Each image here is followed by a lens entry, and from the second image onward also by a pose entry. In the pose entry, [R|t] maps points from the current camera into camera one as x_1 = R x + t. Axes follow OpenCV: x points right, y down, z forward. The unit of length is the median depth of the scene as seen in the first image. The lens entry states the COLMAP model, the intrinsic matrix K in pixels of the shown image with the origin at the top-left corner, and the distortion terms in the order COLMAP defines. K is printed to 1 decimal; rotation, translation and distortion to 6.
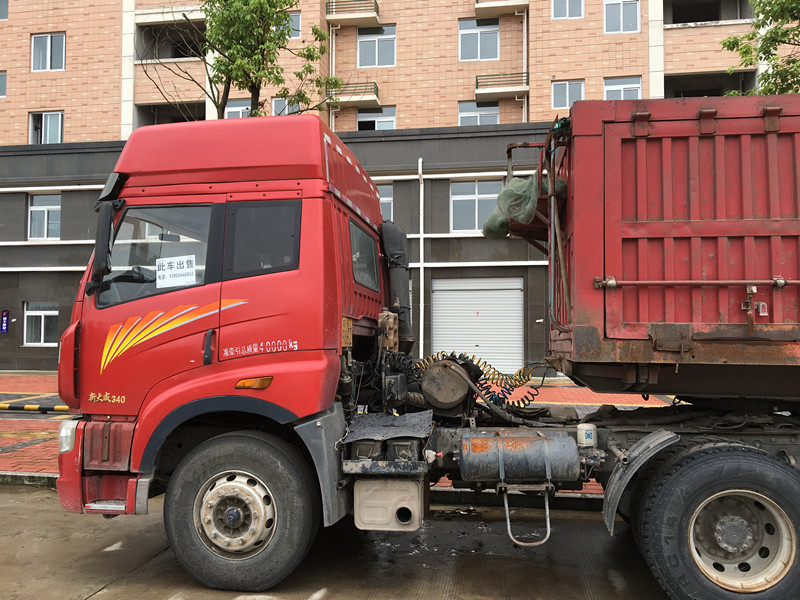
lens RADIAL K [[738.2, 0, 397.6], [0, 738.2, 297.1], [0, 0, 1]] dist [0.058977, 0.000000]
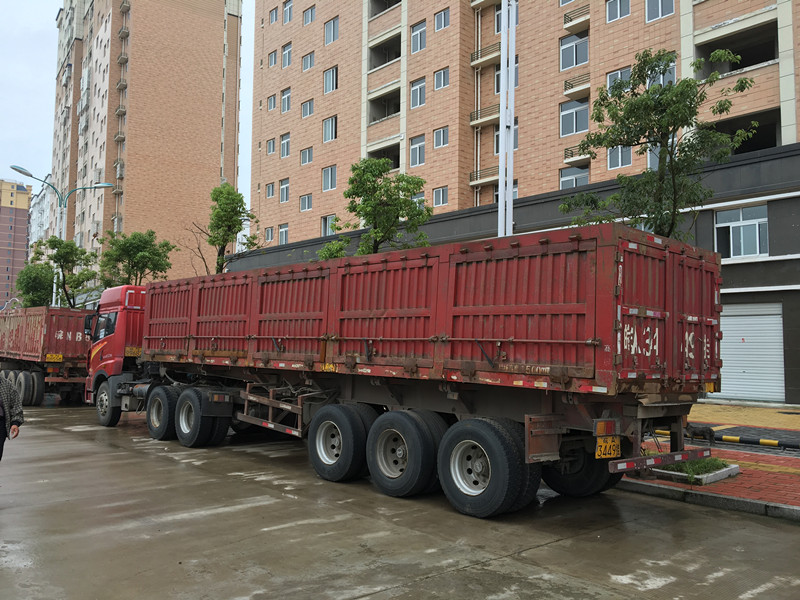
lens RADIAL K [[738.2, 0, 405.6], [0, 738.2, 296.3], [0, 0, 1]] dist [0.058977, 0.000000]
pose [[0.781567, -0.044156, -0.622256, 0.638947], [0.020788, 0.998781, -0.044765, -0.000615], [0.623474, 0.022051, 0.781533, -0.128466]]
